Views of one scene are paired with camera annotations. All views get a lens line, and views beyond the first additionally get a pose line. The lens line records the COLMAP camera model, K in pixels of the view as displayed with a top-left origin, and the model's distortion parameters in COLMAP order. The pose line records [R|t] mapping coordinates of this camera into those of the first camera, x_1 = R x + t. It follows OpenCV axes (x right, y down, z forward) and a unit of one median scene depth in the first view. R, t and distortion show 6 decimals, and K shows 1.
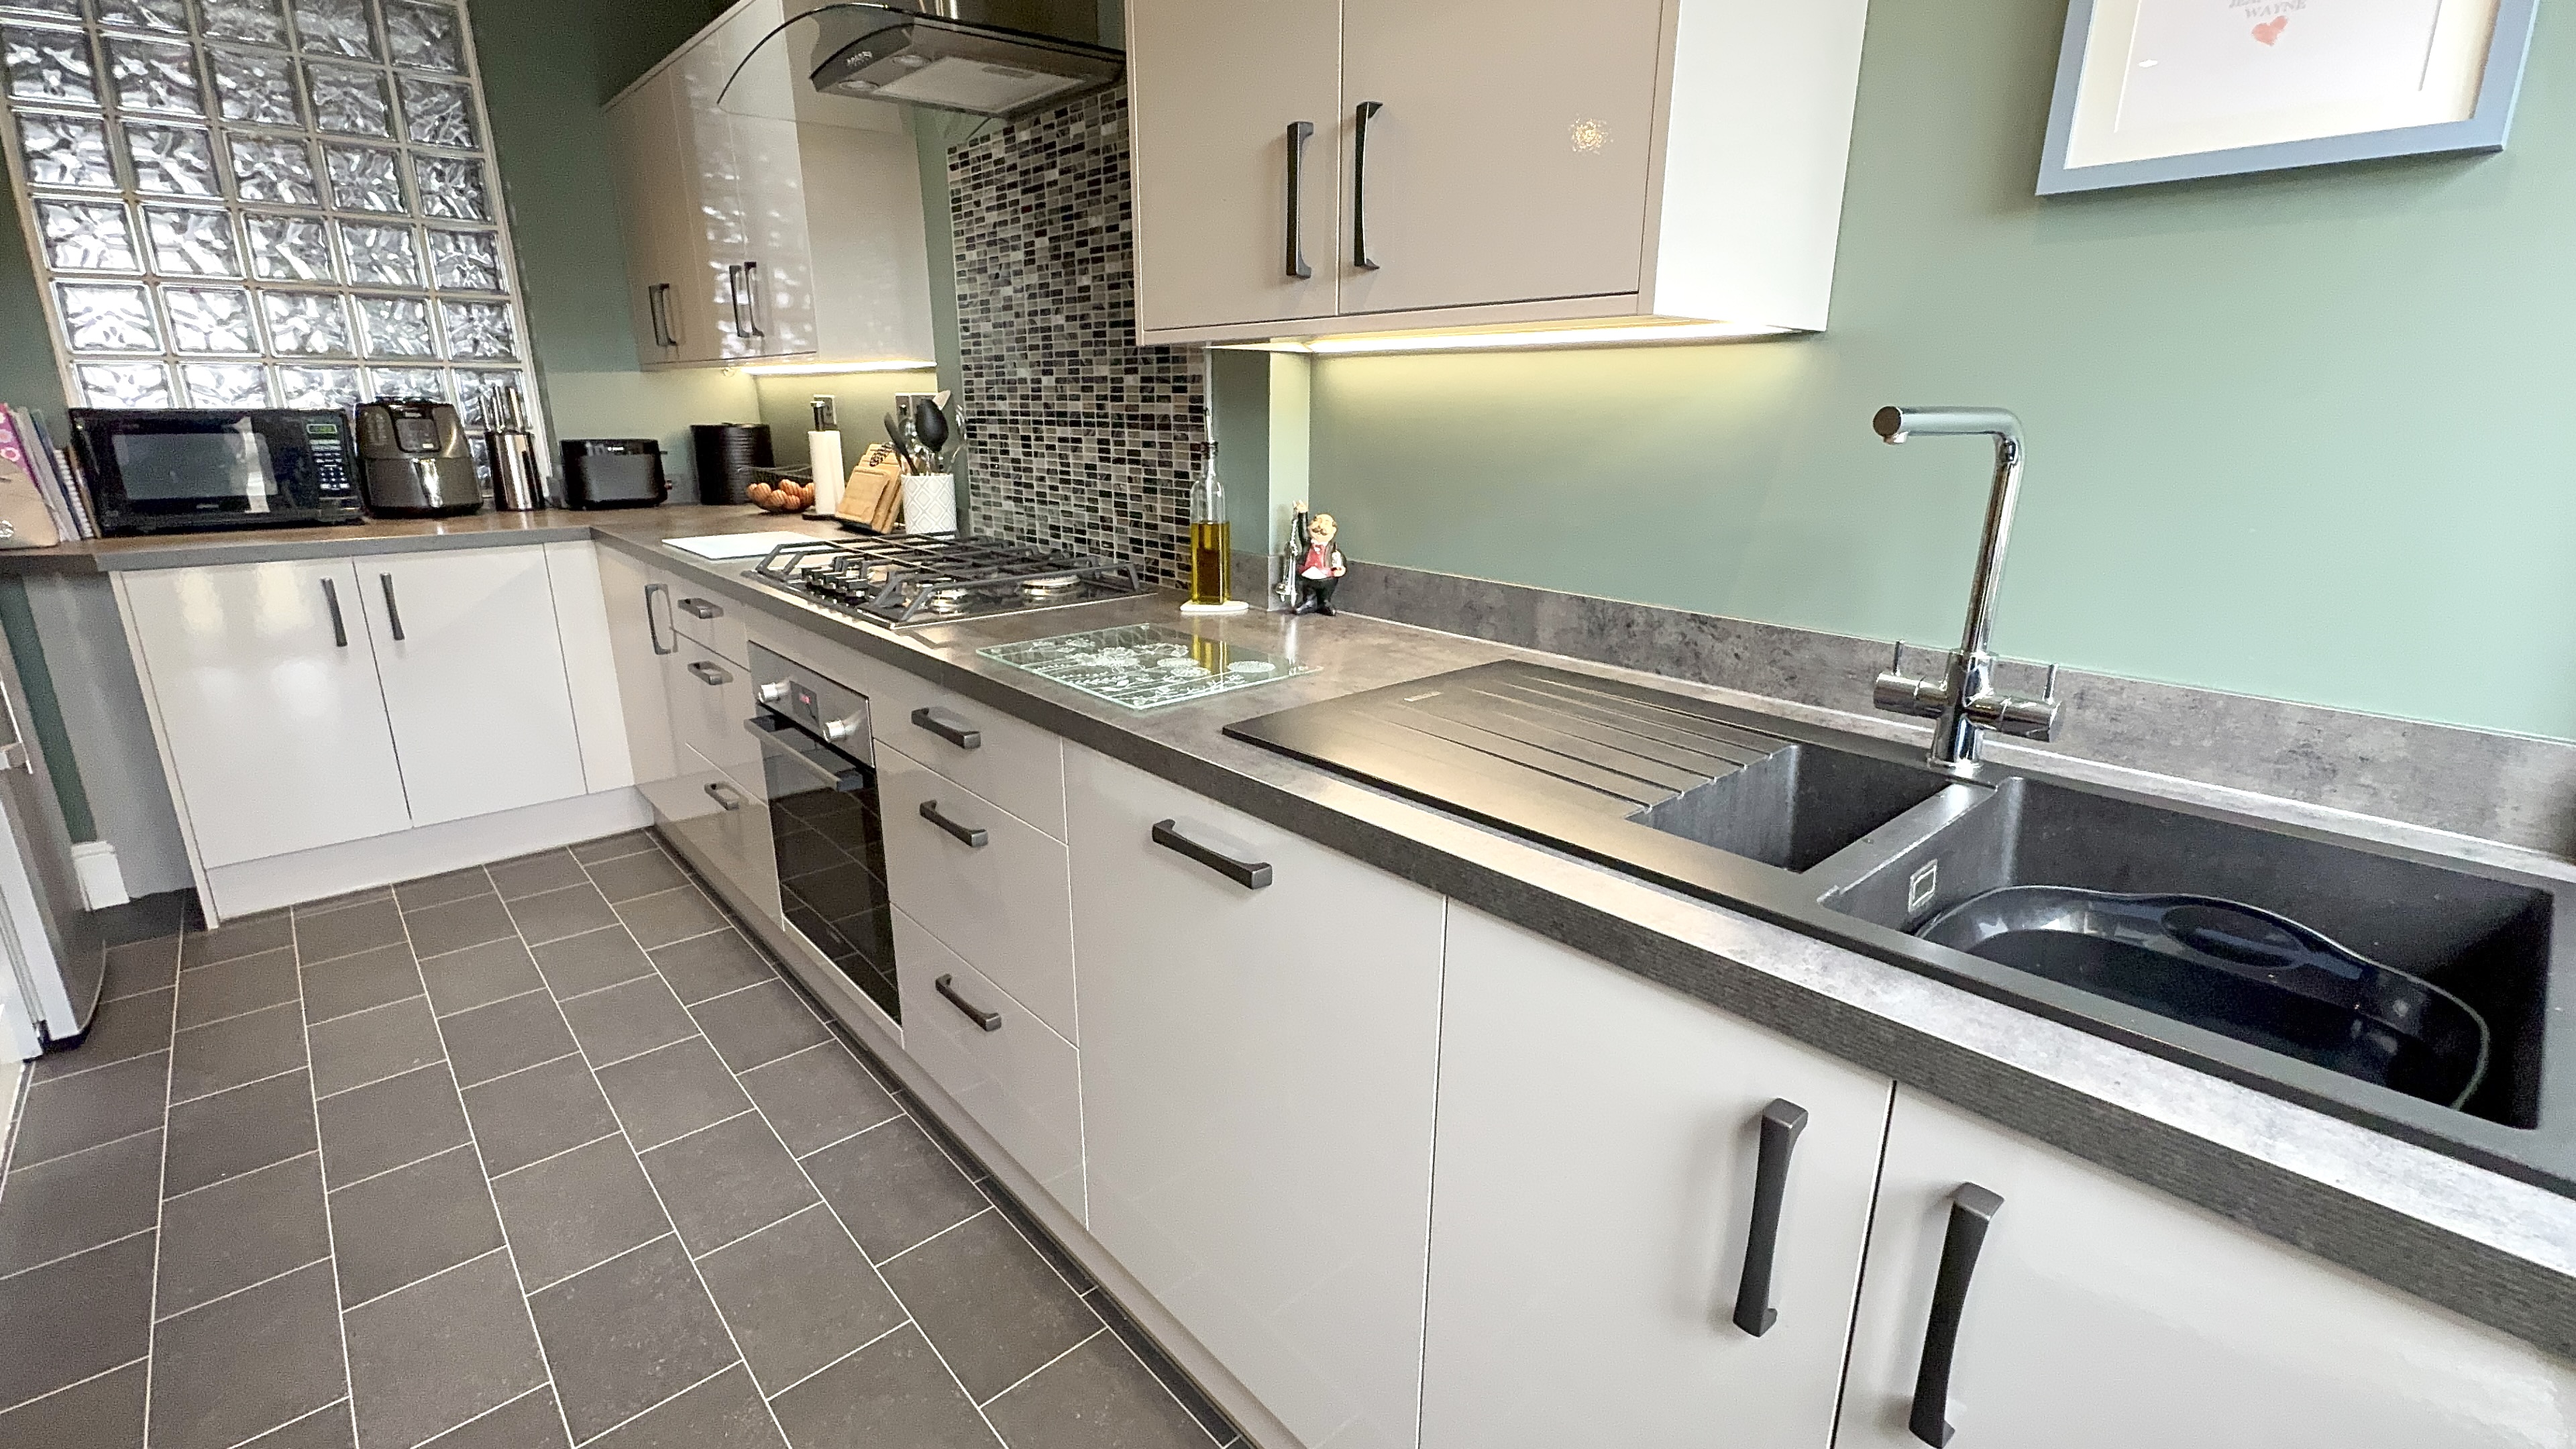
lens RADIAL K [[1146.8, 0, 1281.9], [0, 1146.8, 720.7], [0, 0, 1]] dist [-0.020049, -0.000064]
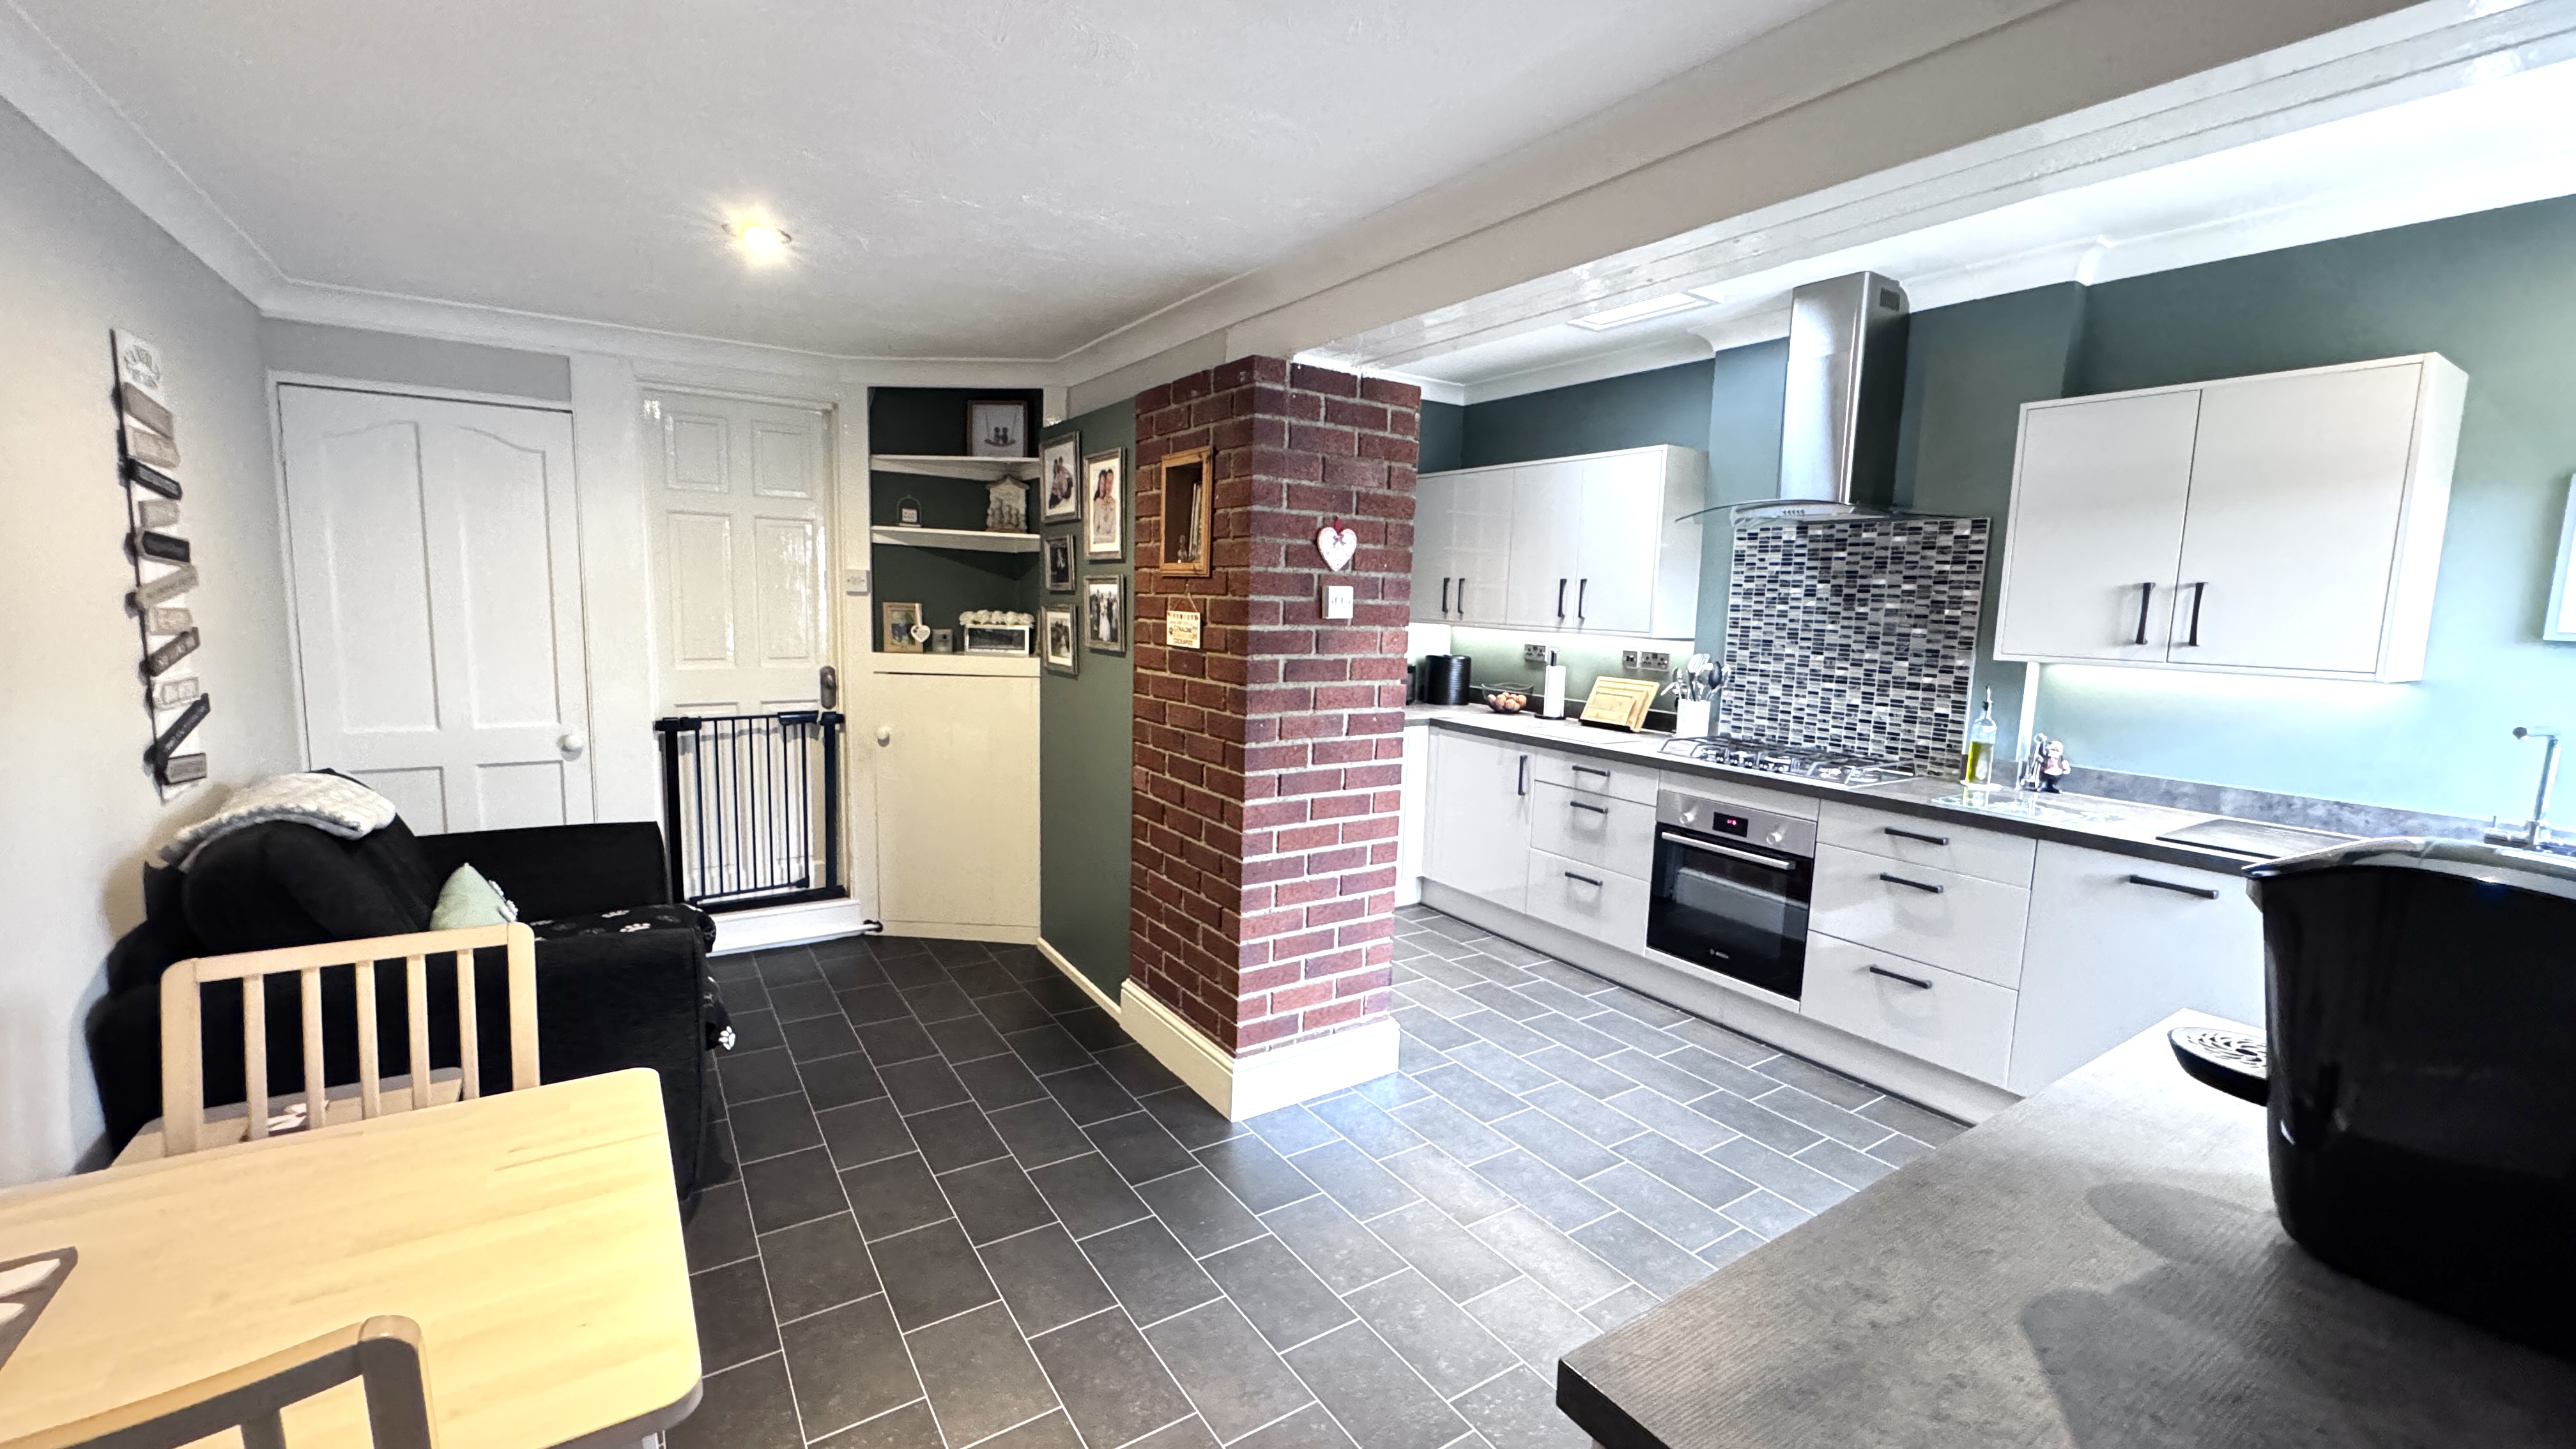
lens RADIAL K [[1033.5, 0, 1295.6], [0, 1033.5, 719.0], [0, 0, 1]] dist [-0.001549, -0.000022]
pose [[0.991539, 0.050739, -0.119479, -0.883992], [-0.069649, 0.984682, -0.159843, 0.130227], [0.109539, 0.166812, 0.979885, -0.741896]]
